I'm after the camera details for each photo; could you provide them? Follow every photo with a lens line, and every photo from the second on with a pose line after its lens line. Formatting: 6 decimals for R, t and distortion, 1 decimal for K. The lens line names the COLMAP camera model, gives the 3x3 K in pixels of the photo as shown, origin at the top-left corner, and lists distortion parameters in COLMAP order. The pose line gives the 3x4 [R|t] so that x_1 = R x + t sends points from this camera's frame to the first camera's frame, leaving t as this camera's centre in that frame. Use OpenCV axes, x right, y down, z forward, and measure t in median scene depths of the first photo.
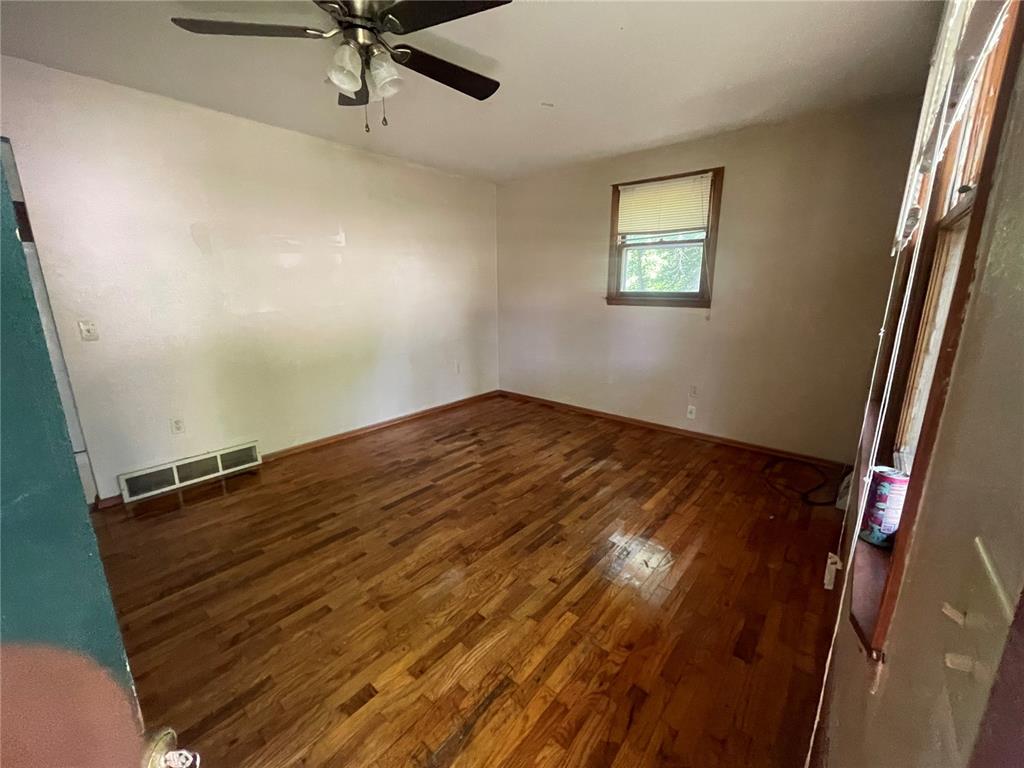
lens RADIAL K [[414.5, 0, 510.3], [0, 414.5, 381.4], [0, 0, 1]] dist [0.001342, 0.000599]
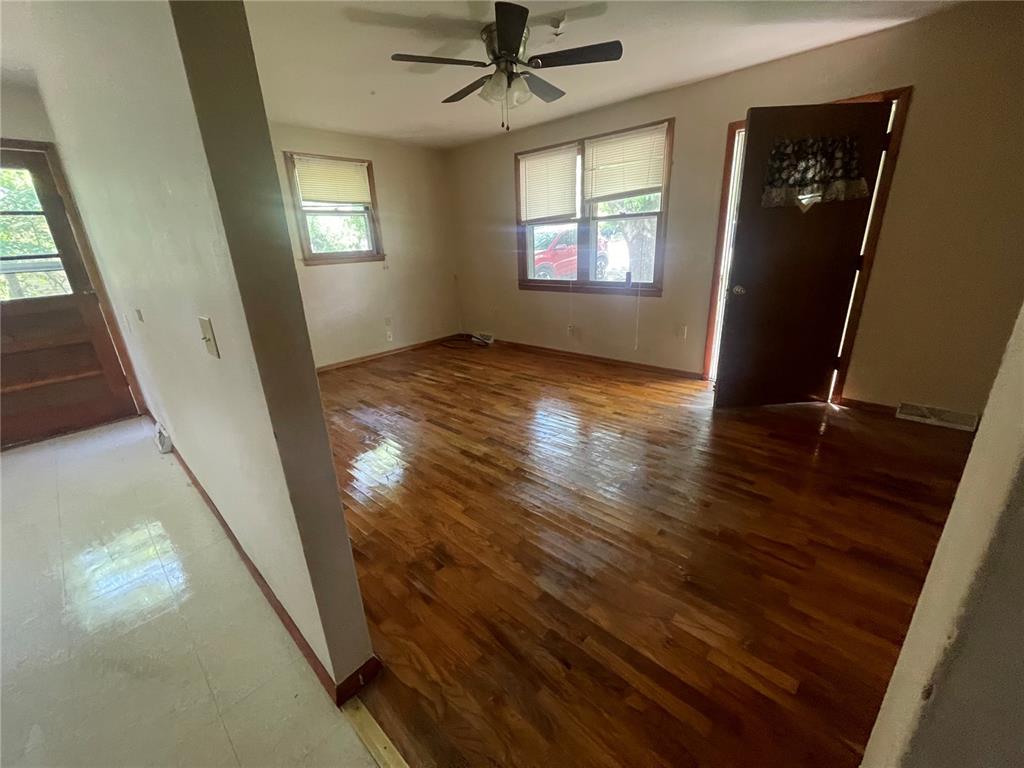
lens RADIAL K [[414.5, 0, 510.3], [0, 414.5, 381.4], [0, 0, 1]] dist [0.001342, 0.000599]
pose [[0.035348, -0.319524, 0.946919, -1.128237], [0.265870, 0.916372, 0.299292, -0.119127], [-0.963361, 0.241178, 0.117344, 0.563682]]
